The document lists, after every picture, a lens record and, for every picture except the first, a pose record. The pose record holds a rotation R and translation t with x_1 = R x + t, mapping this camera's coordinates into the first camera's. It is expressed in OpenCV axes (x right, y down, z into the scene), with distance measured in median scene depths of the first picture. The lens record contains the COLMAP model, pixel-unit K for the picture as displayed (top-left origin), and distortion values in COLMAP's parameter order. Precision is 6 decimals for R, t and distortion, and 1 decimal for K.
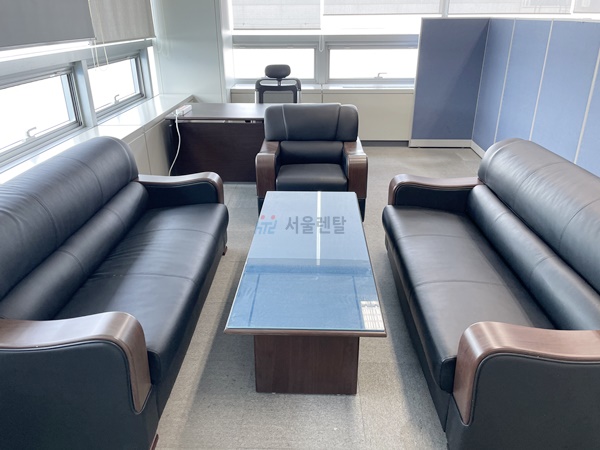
lens RADIAL K [[430.2, 0, 300.0], [0, 430.2, 225.0], [0, 0, 1]] dist [0.063160, -0.074666]
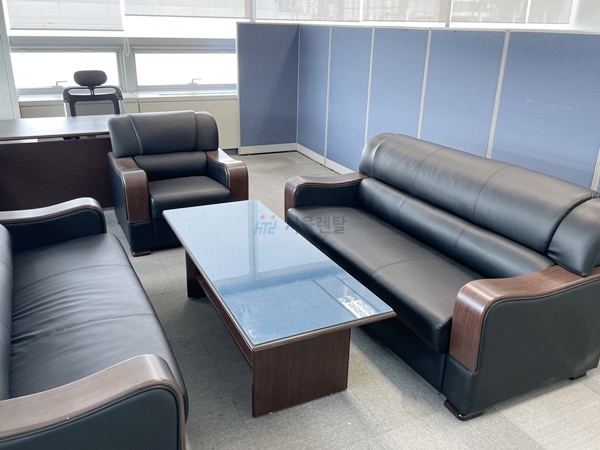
lens RADIAL K [[476.3, 0, 292.2], [0, 476.3, 225.0], [0, 0, 1]] dist [0.081004, -0.111270]
pose [[0.902523, -0.145307, 0.405387, -0.116880], [0.162665, 0.986645, -0.008493, 0.000928], [-0.398739, 0.073607, 0.914106, 0.000151]]
